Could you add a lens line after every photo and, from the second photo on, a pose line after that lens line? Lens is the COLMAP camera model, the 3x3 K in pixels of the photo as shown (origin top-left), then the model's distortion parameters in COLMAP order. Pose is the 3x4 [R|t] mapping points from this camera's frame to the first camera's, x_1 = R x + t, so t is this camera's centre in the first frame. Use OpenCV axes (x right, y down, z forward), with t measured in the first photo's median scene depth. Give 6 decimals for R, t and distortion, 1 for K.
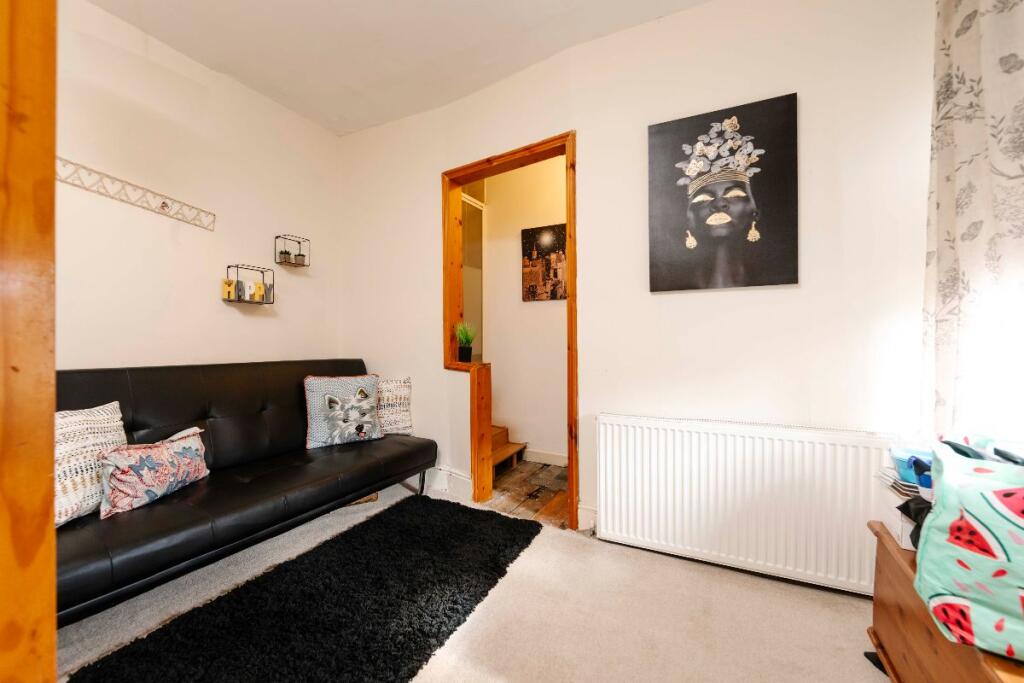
lens RADIAL K [[406.7, 0, 512.3], [0, 406.7, 340.5], [0, 0, 1]] dist [-0.000926, -0.000022]
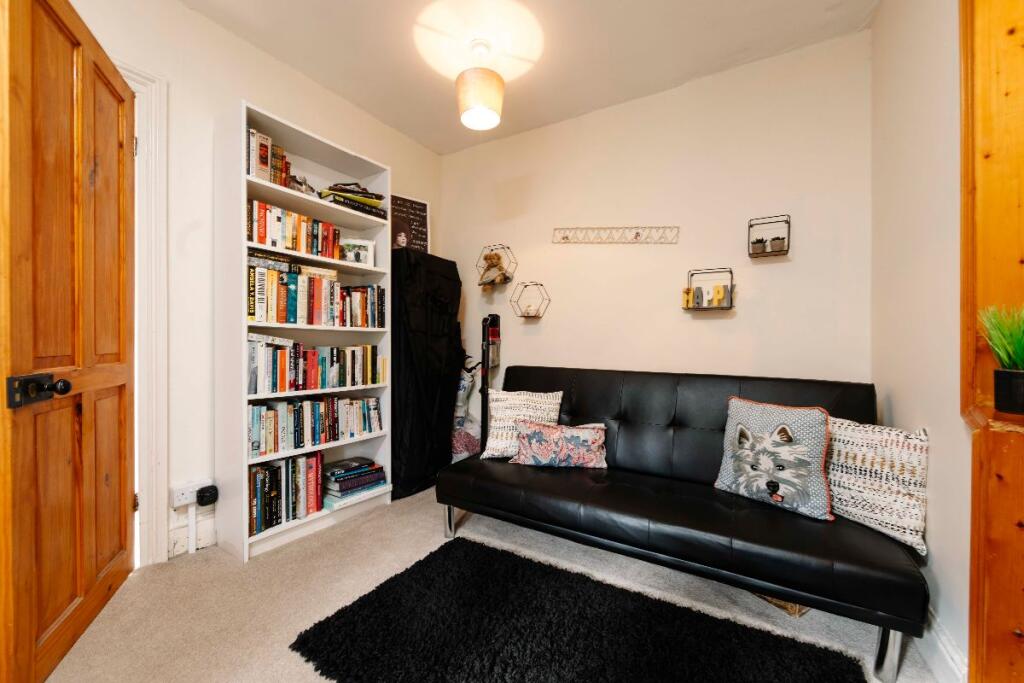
lens RADIAL K [[406.7, 0, 512.0], [0, 406.7, 348.3], [0, 0, 1]] dist [-0.000926, -0.000022]
pose [[-0.067740, -0.001744, -0.997701, 0.305312], [-0.018100, 0.999836, -0.000518, 0.003478], [0.997539, 0.018024, -0.067761, 0.634254]]
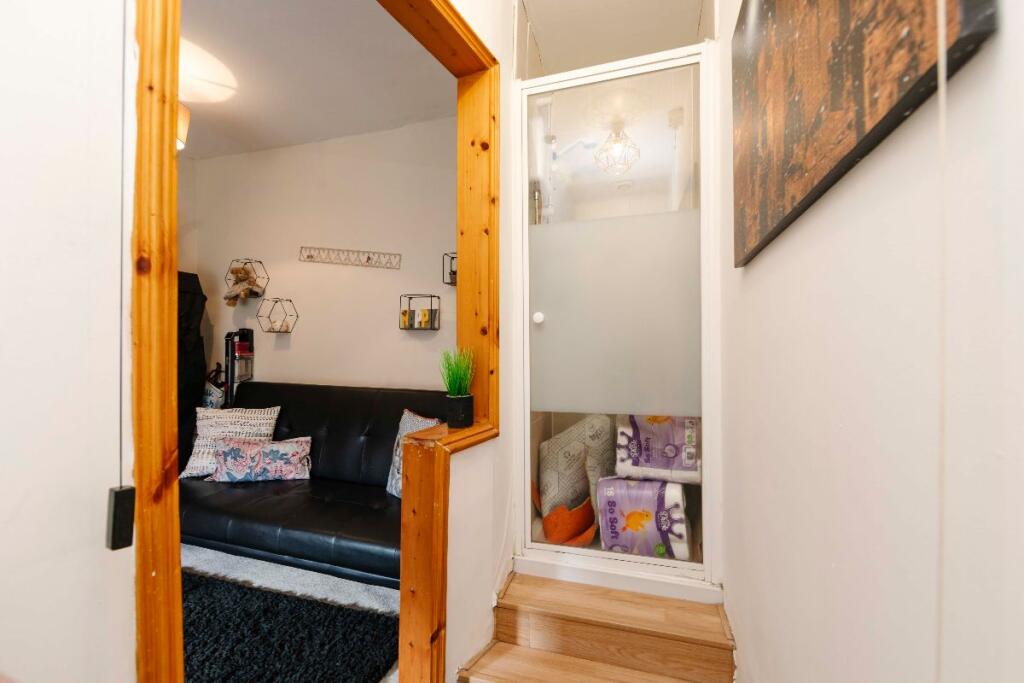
lens RADIAL K [[406.7, 0, 513.9], [0, 406.7, 347.8], [0, 0, 1]] dist [-0.000926, -0.000022]
pose [[0.170647, -0.007657, -0.985303, 0.420843], [-0.015291, 0.999829, -0.010419, -0.040769], [0.985214, 0.016844, 0.170500, 1.084202]]
